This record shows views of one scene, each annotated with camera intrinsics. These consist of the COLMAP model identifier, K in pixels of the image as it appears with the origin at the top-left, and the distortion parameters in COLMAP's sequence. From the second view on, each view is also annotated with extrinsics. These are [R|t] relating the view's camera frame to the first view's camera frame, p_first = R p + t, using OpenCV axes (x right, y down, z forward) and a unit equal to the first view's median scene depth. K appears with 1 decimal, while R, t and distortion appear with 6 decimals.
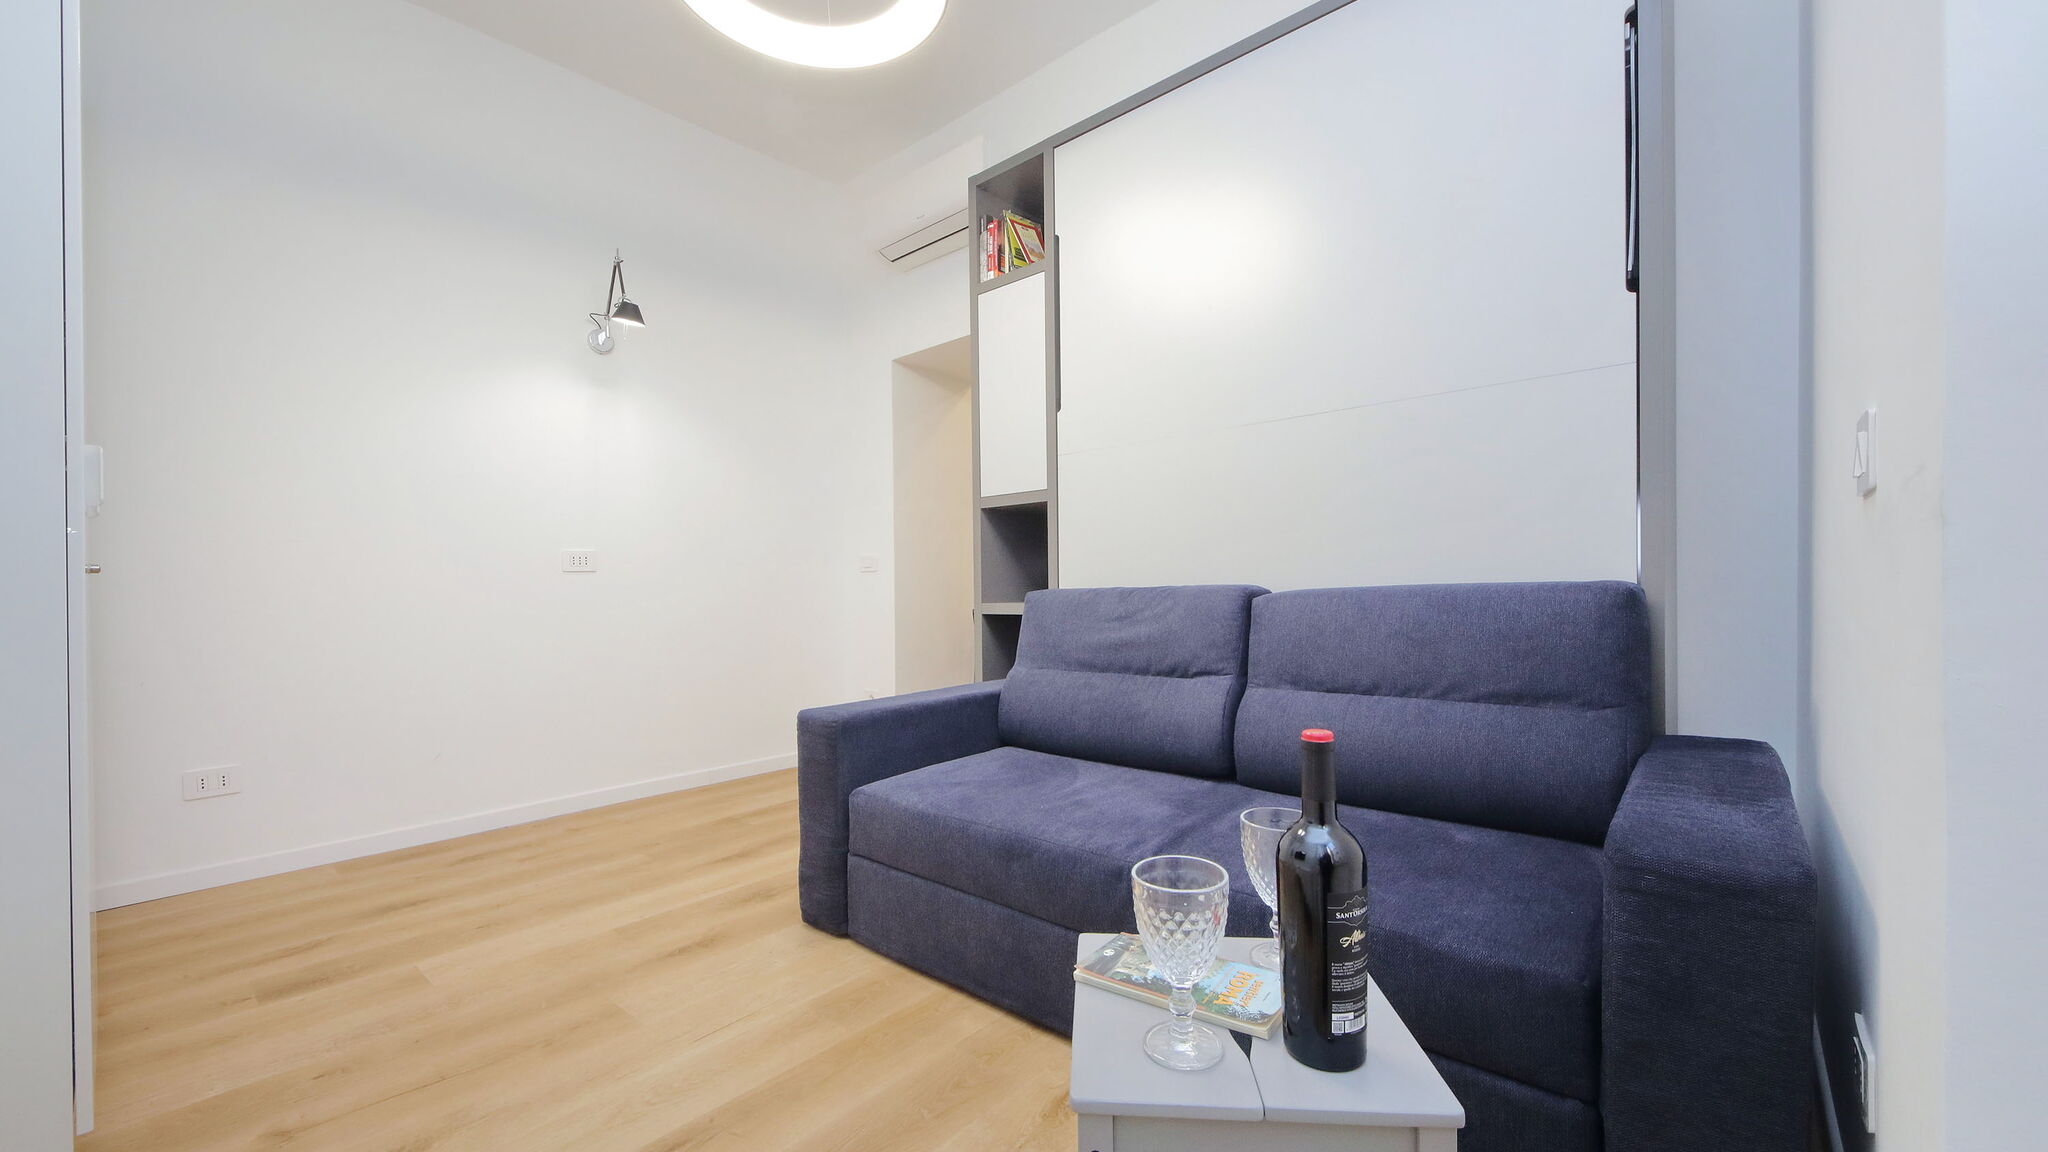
lens RADIAL K [[794.3, 0, 1035.1], [0, 794.3, 586.1], [0, 0, 1]] dist [-0.001875, -0.000562]
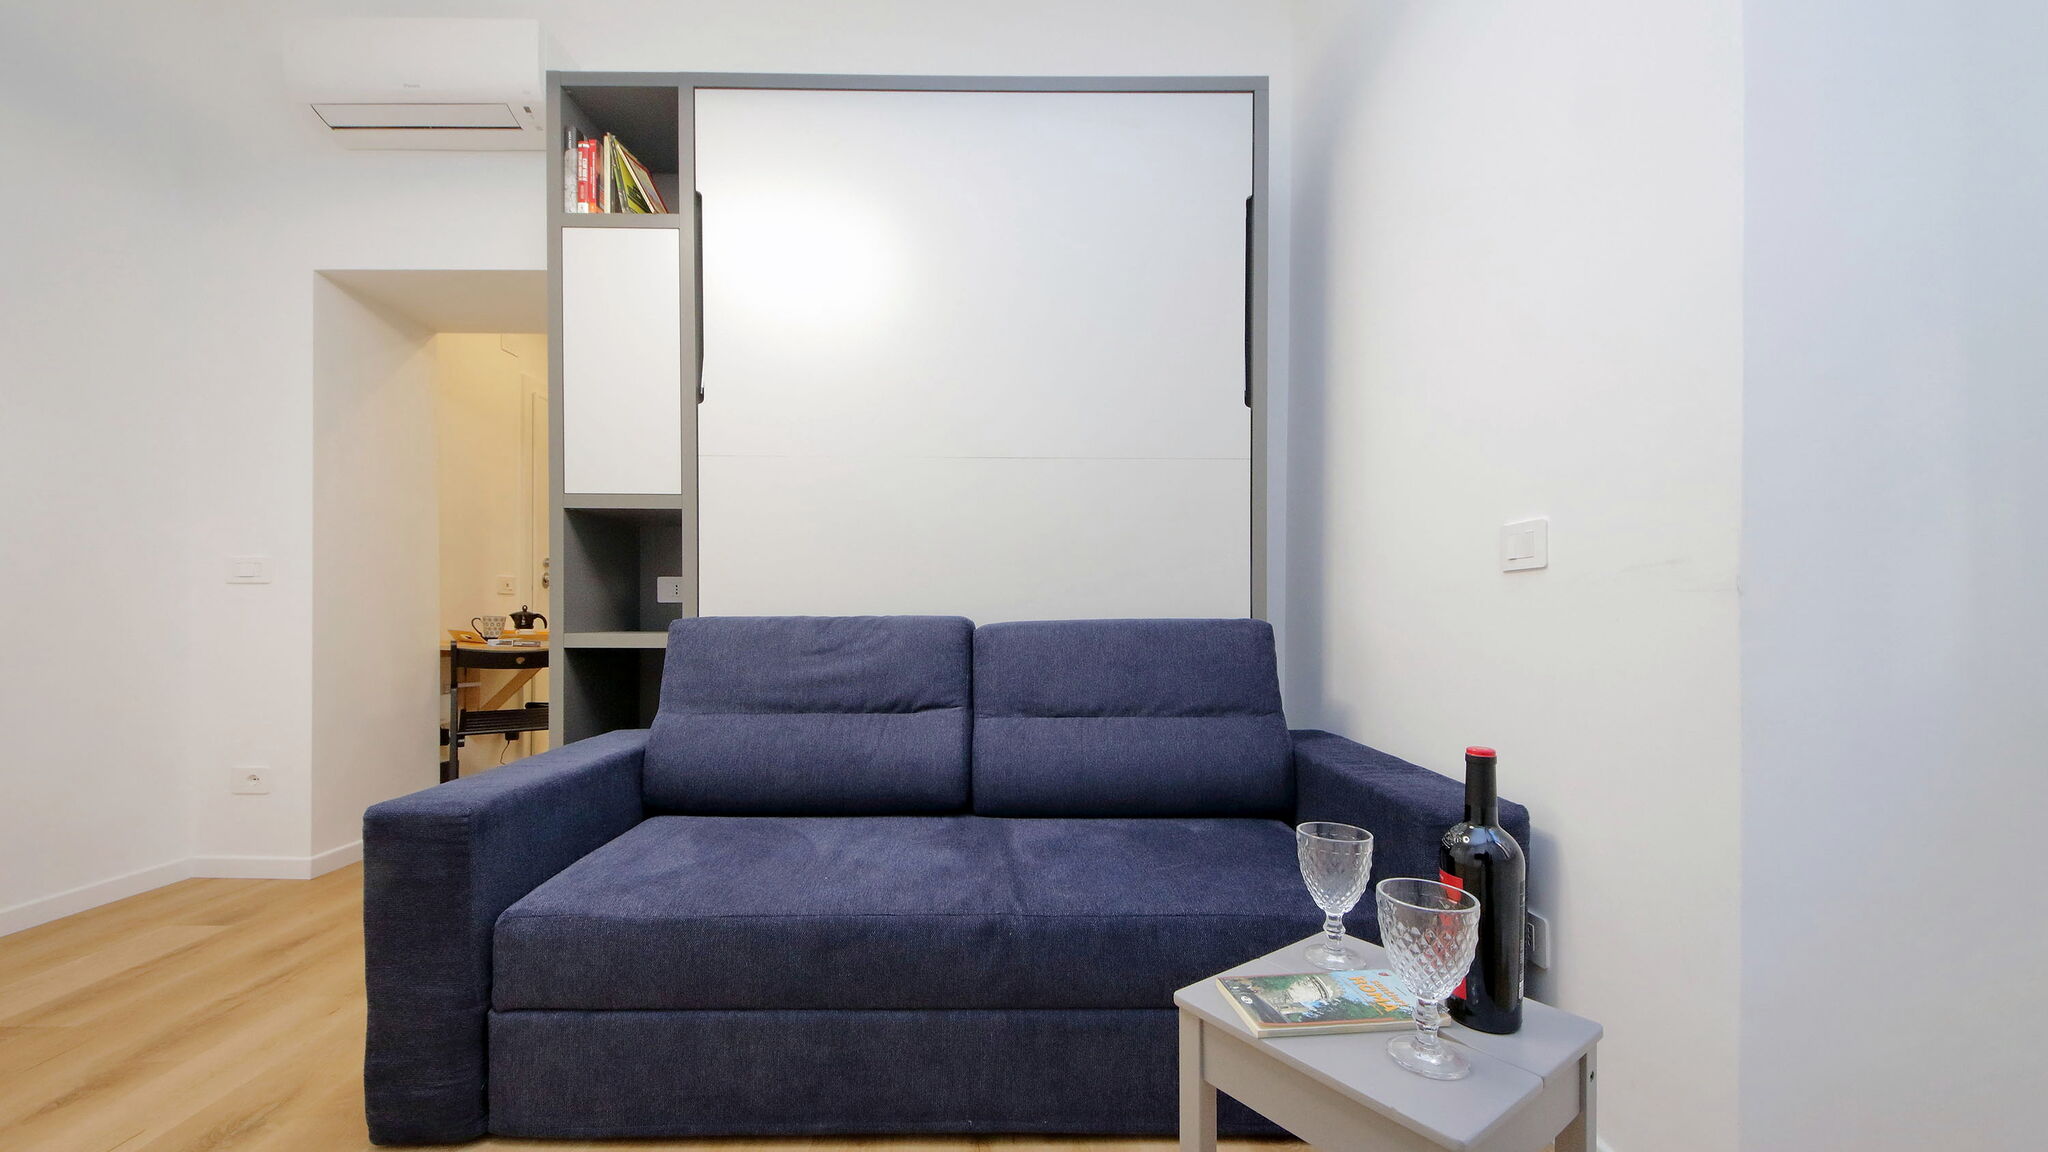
lens RADIAL K [[785.6, 0, 1024.4], [0, 785.6, 608.0], [0, 0, 1]] dist [-0.003095, -0.000381]
pose [[0.744930, 0.021172, 0.666806, -0.341697], [-0.016882, 0.999774, -0.012884, -0.000350], [-0.666929, -0.001660, 0.745120, 0.209445]]
